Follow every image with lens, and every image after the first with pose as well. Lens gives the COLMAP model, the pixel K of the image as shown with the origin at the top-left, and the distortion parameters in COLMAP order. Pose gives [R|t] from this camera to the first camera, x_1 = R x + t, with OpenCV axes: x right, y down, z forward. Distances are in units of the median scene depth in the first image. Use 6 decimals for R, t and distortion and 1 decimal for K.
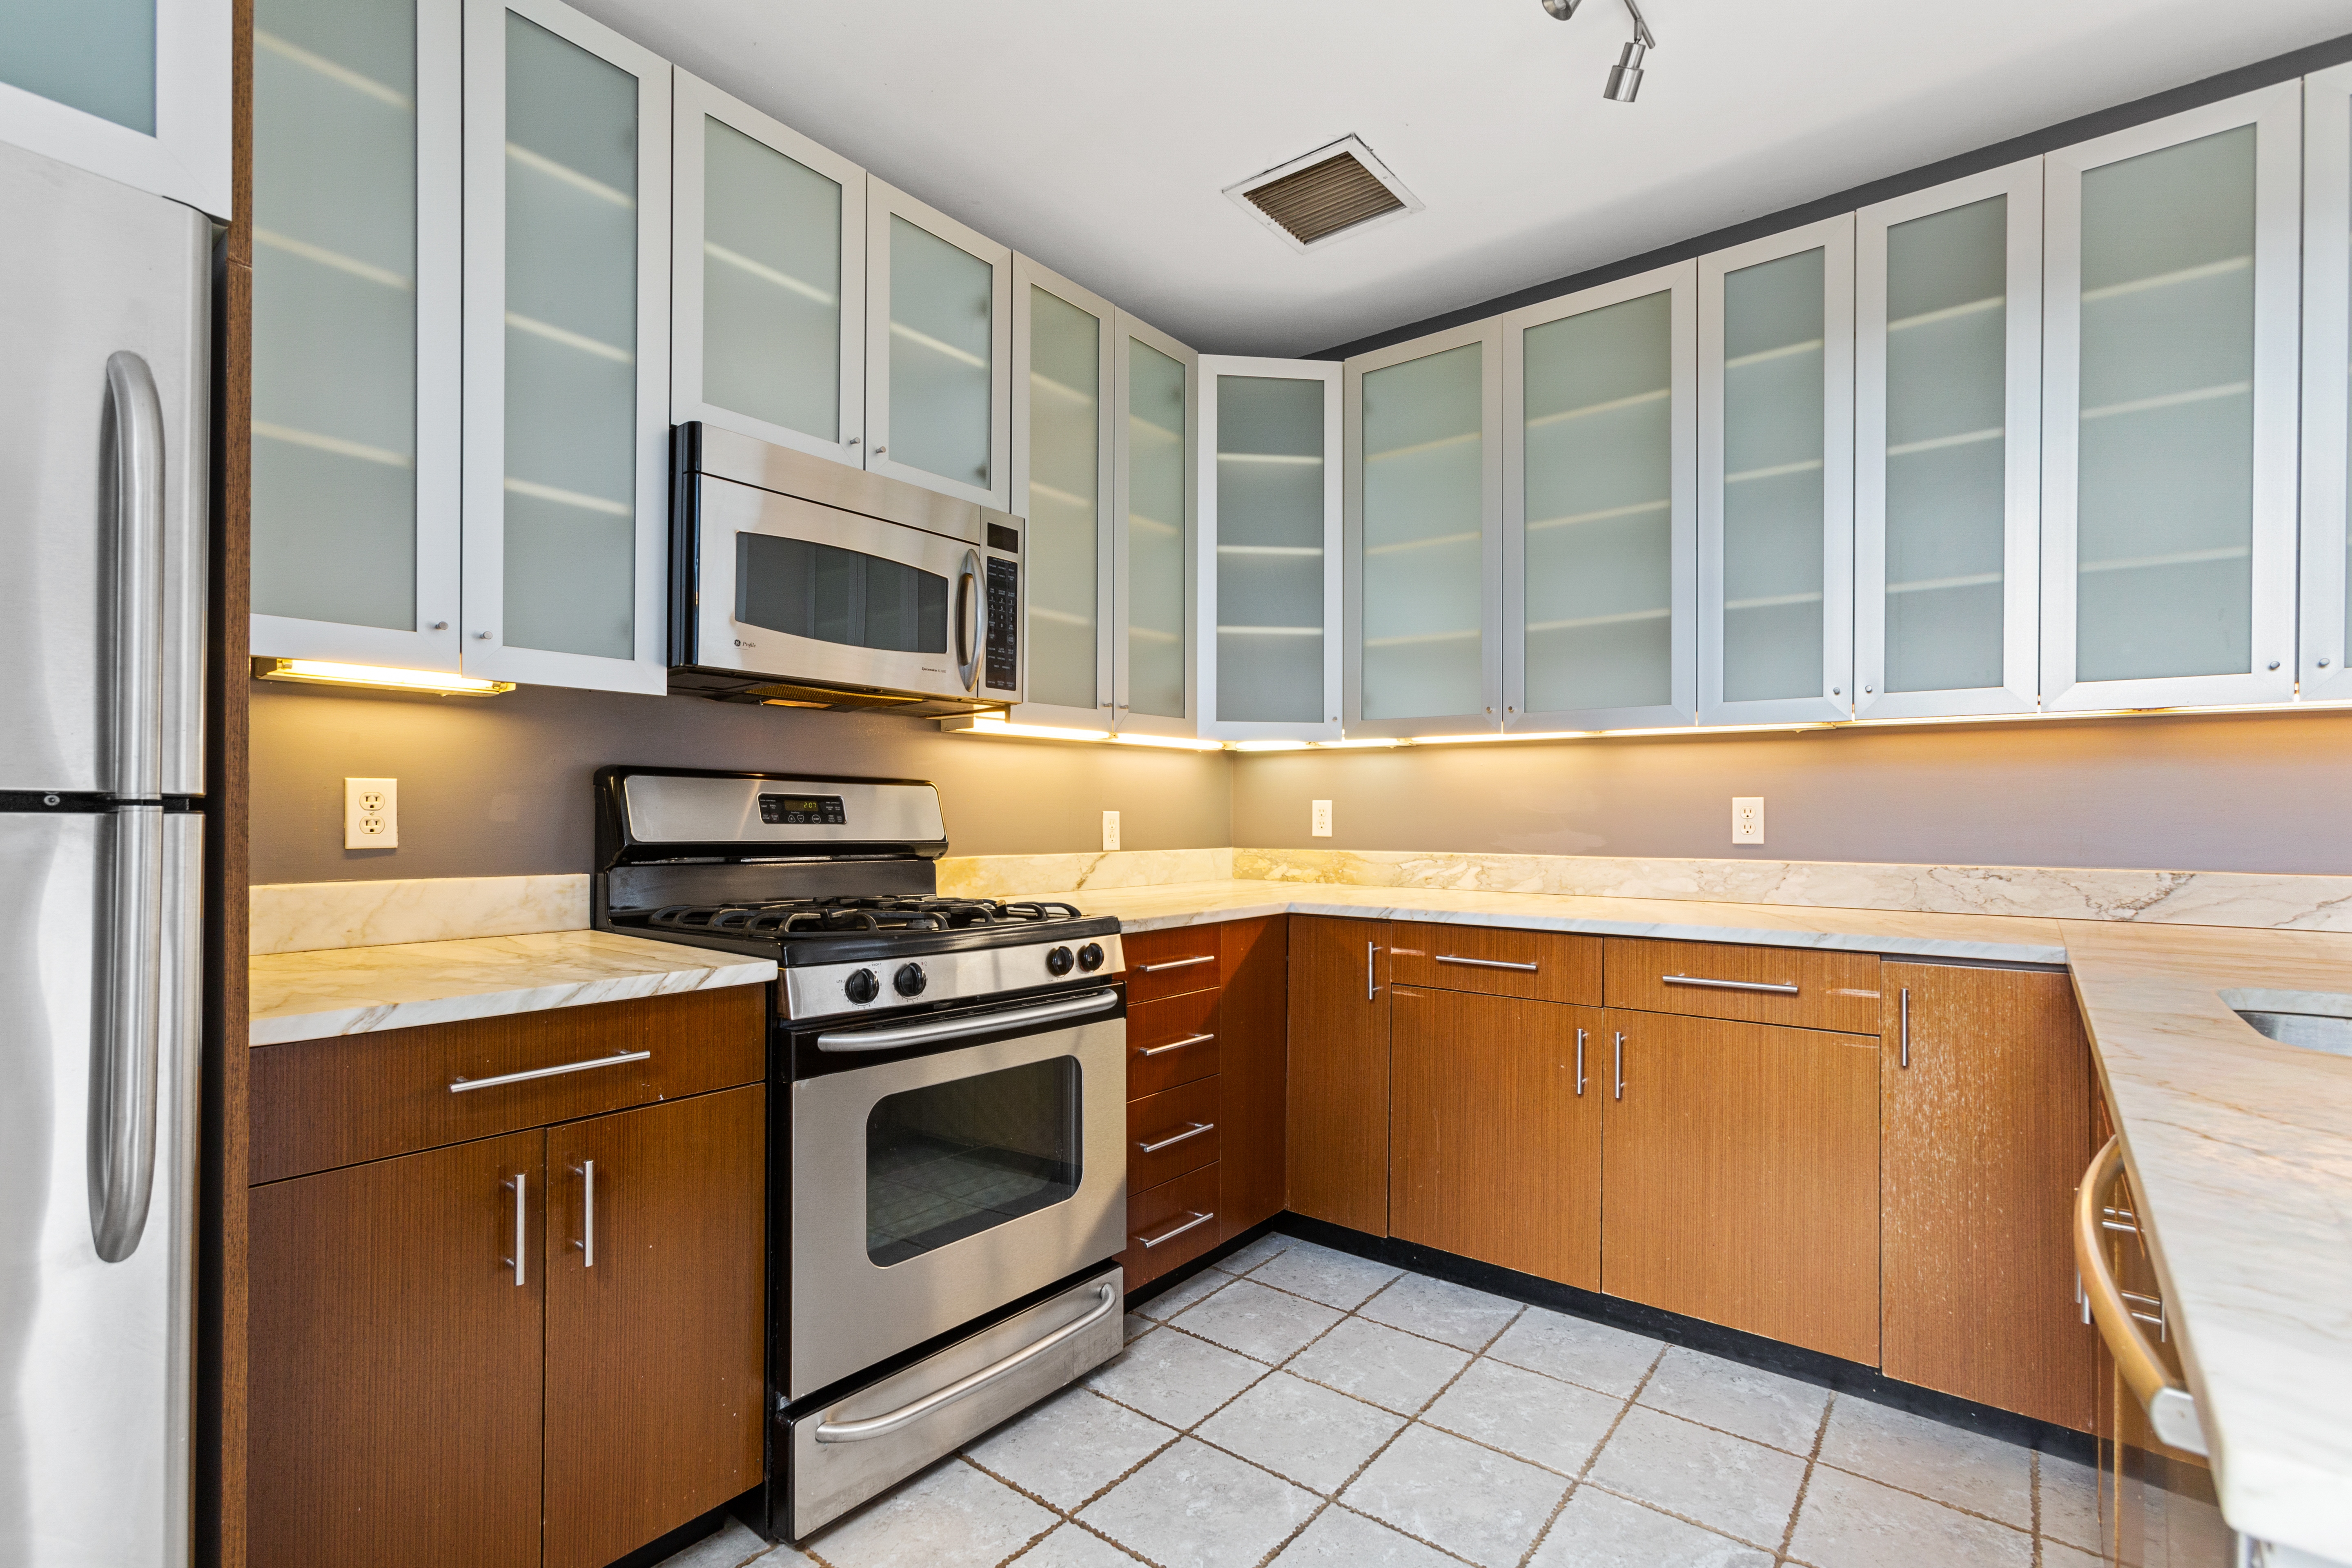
lens RADIAL K [[1075.8, 0, 1157.1], [0, 1075.8, 802.9], [0, 0, 1]] dist [-0.010573, 0.001695]
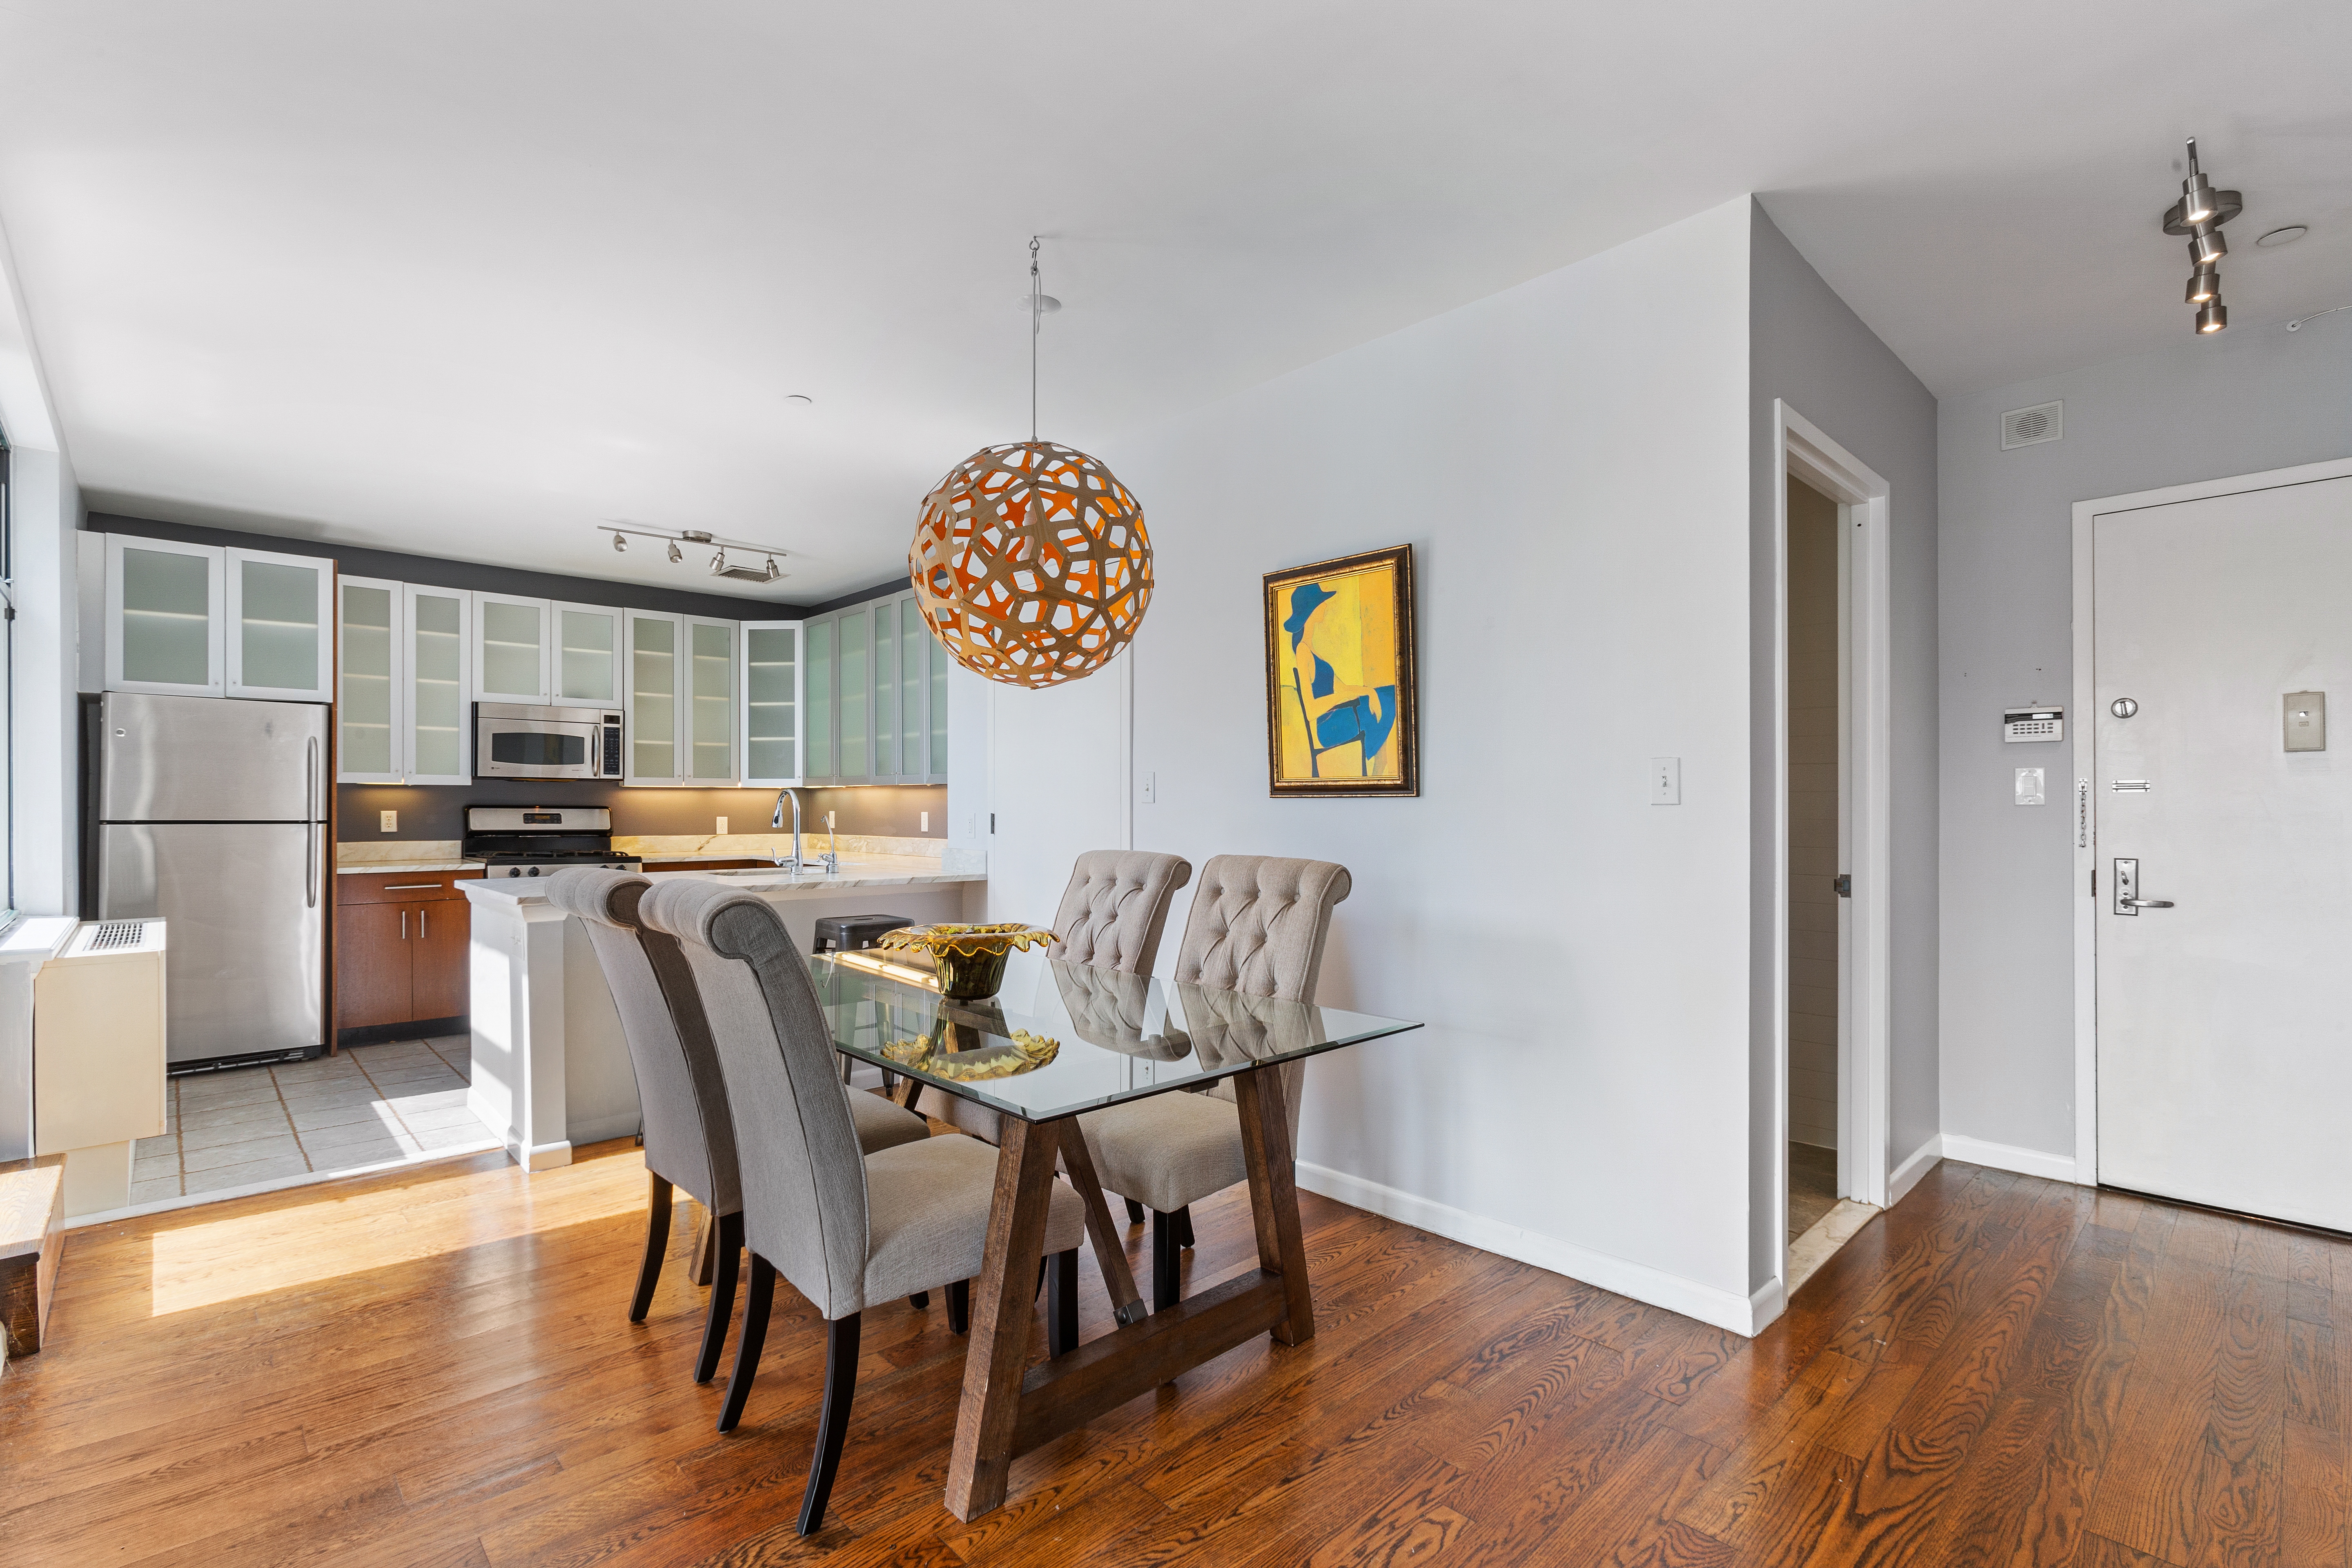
lens RADIAL K [[1075.8, 0, 1172.0], [0, 1075.8, 801.0], [0, 0, 1]] dist [-0.010573, 0.001695]
pose [[0.991641, -0.003580, -0.128974, 1.861194], [0.004374, 0.999973, 0.005875, -0.055045], [0.128950, -0.006390, 0.991631, -1.750678]]
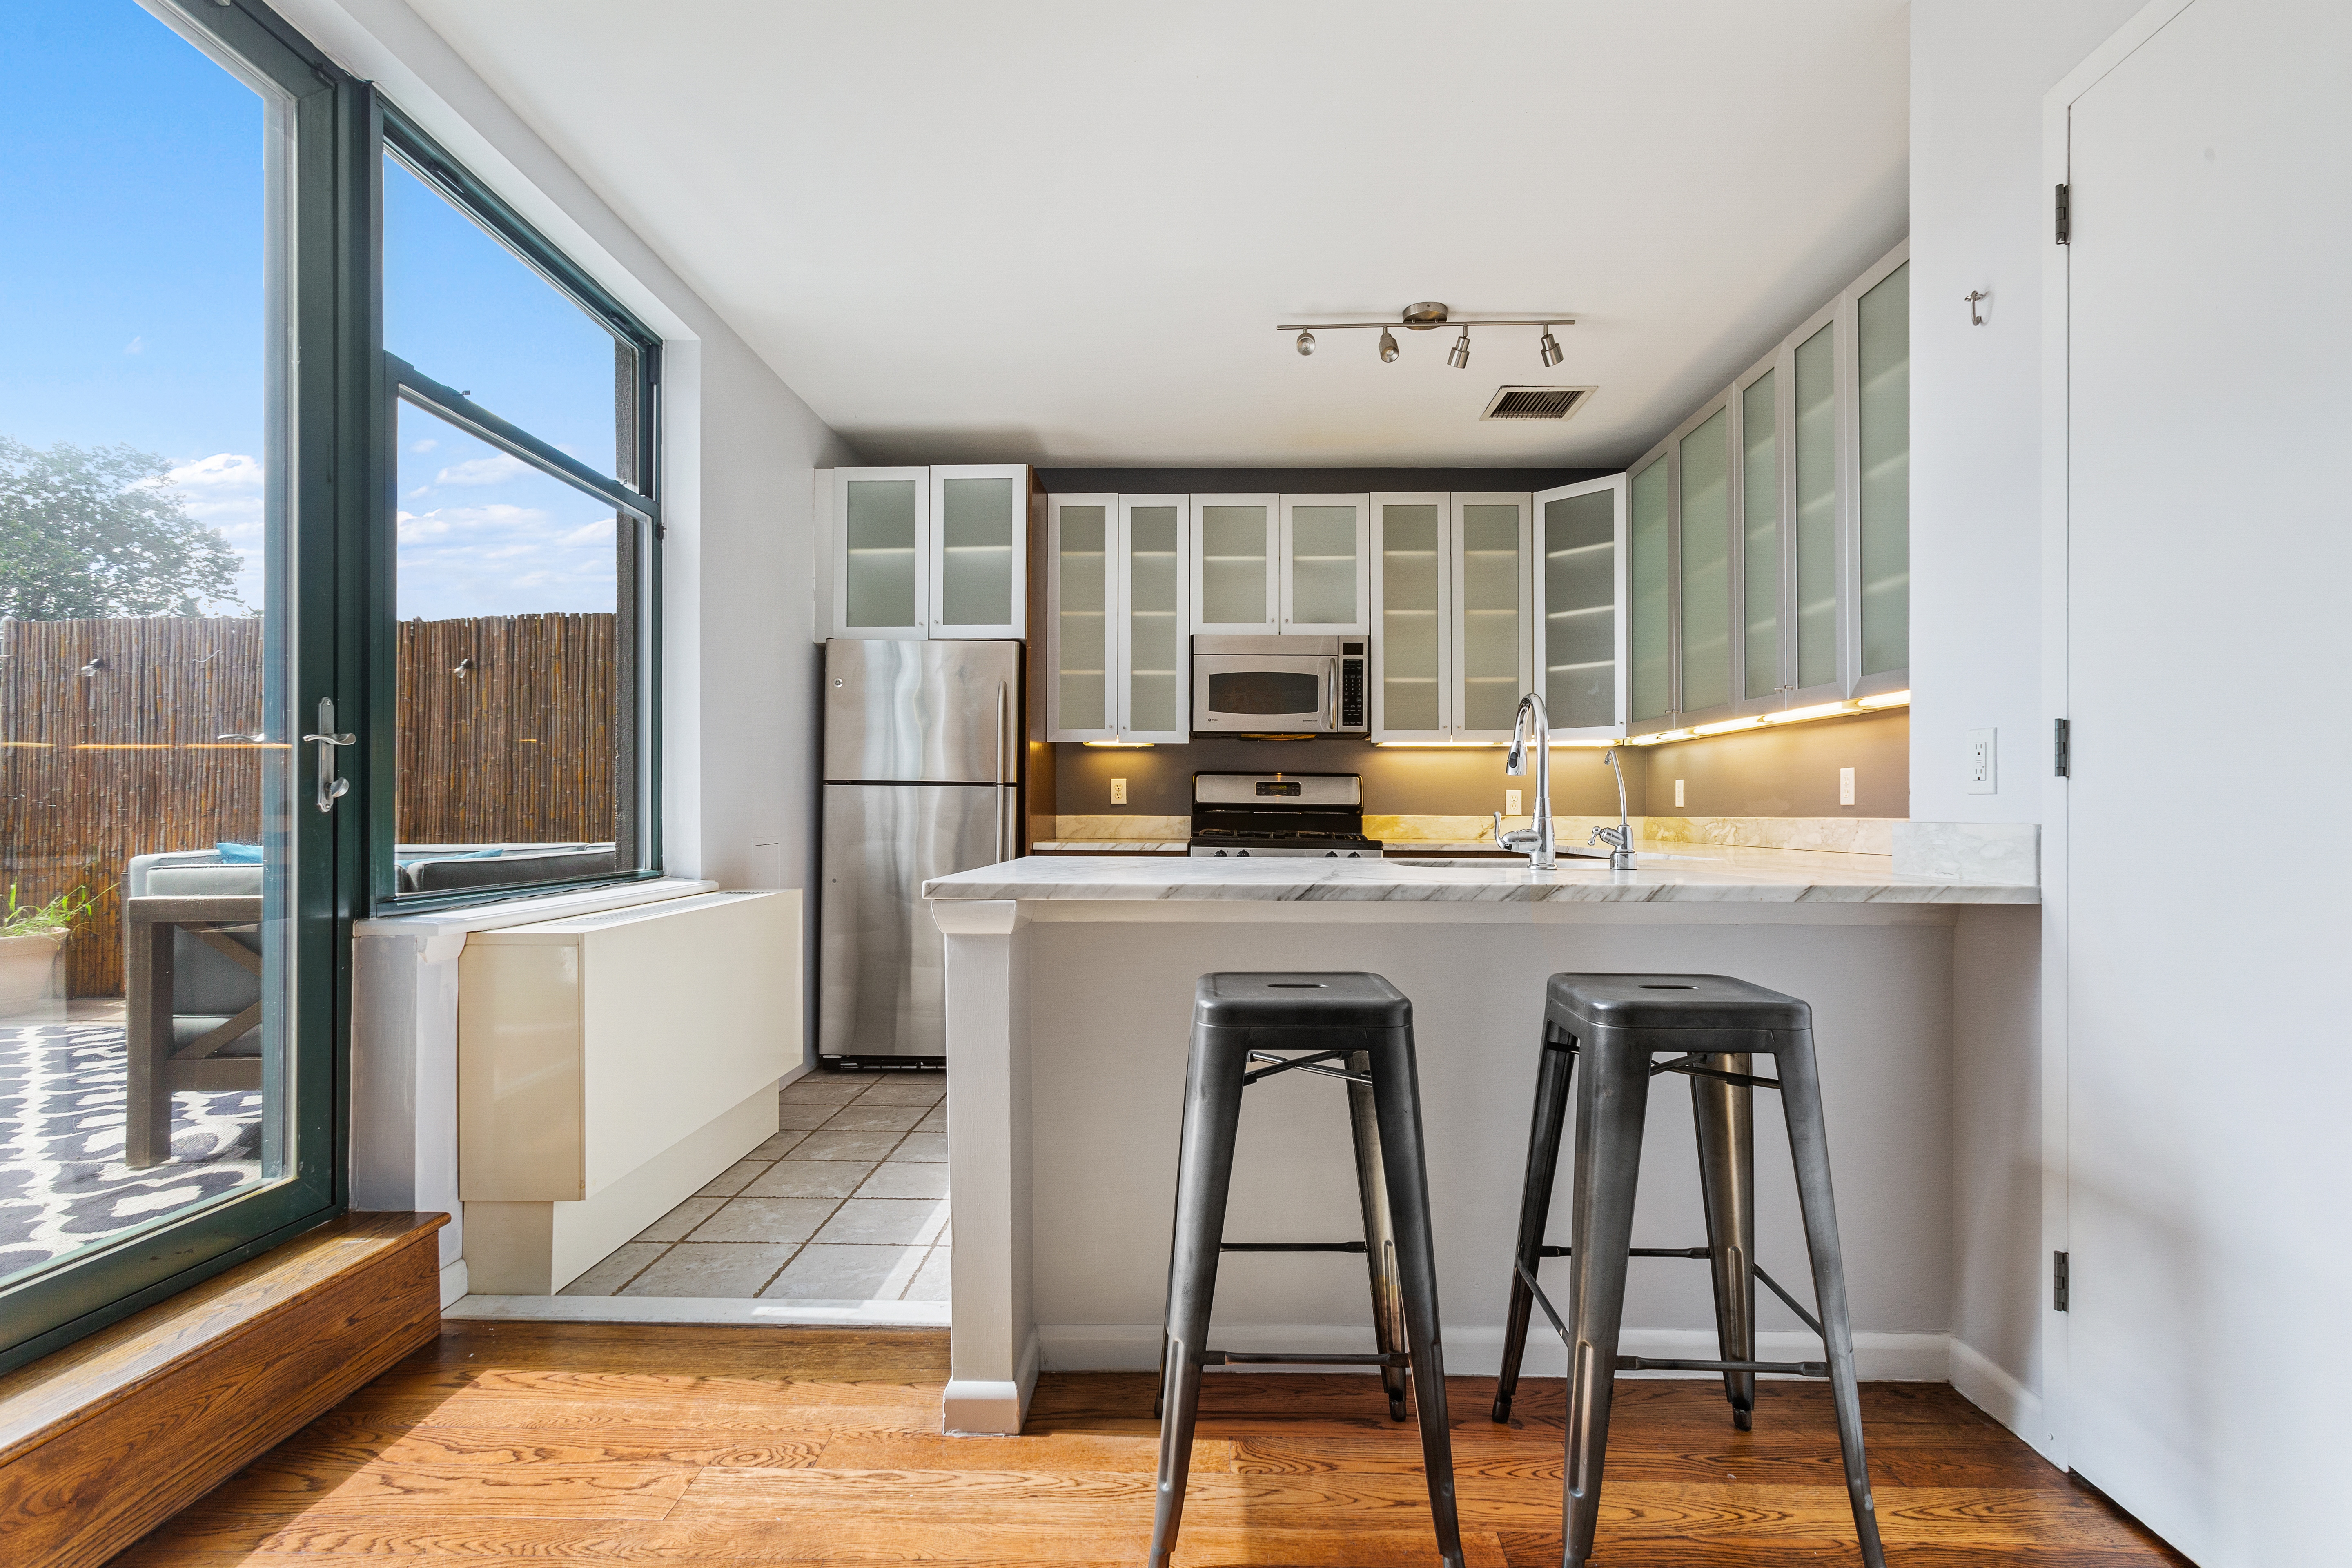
lens RADIAL K [[1075.8, 0, 1208.3], [0, 1075.8, 809.2], [0, 0, 1]] dist [-0.010573, 0.001695]
pose [[0.625438, -0.003721, -0.780265, 1.398979], [0.005416, 0.999985, -0.000427, 0.051712], [0.780255, -0.003959, 0.625448, -0.496127]]
